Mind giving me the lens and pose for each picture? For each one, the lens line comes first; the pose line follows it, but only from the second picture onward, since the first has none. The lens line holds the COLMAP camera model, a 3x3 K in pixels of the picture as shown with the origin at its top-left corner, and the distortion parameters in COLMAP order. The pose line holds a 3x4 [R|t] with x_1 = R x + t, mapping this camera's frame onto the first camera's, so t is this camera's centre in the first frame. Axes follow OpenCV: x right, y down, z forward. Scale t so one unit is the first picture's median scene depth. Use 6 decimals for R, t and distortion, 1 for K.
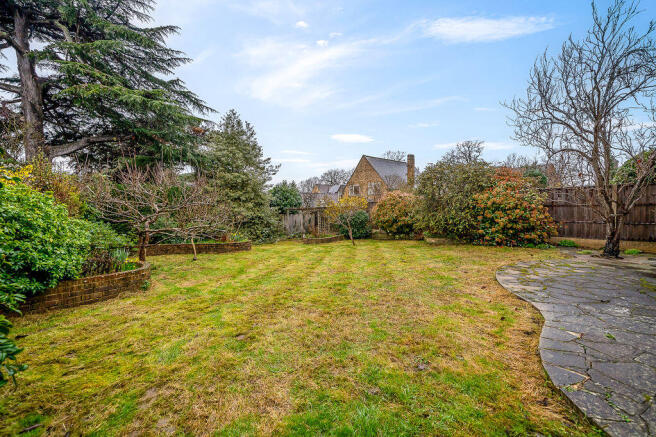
lens RADIAL K [[264.5, 0, 328.1], [0, 264.5, 218.5], [0, 0, 1]] dist [-0.000054, 0.000000]
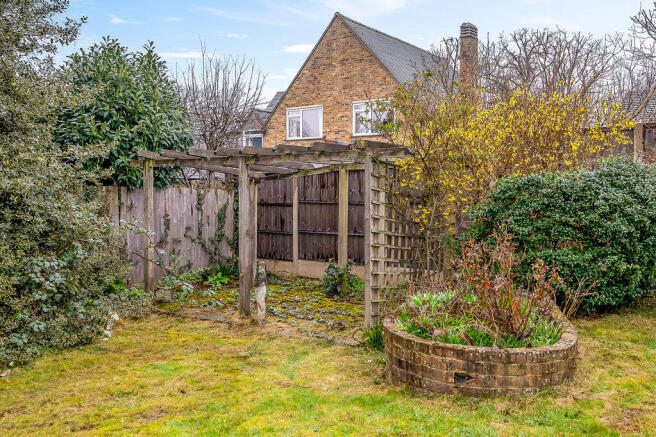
lens RADIAL K [[586.1, 0, 328.0], [0, 586.1, 218.7], [0, 0, 1]] dist [0.008310, 0.003249]
pose [[0.953870, -0.008926, 0.300086, -0.149216], [0.005763, 0.999918, 0.011422, 0.005842], [-0.300164, -0.009166, 0.953844, 0.490872]]
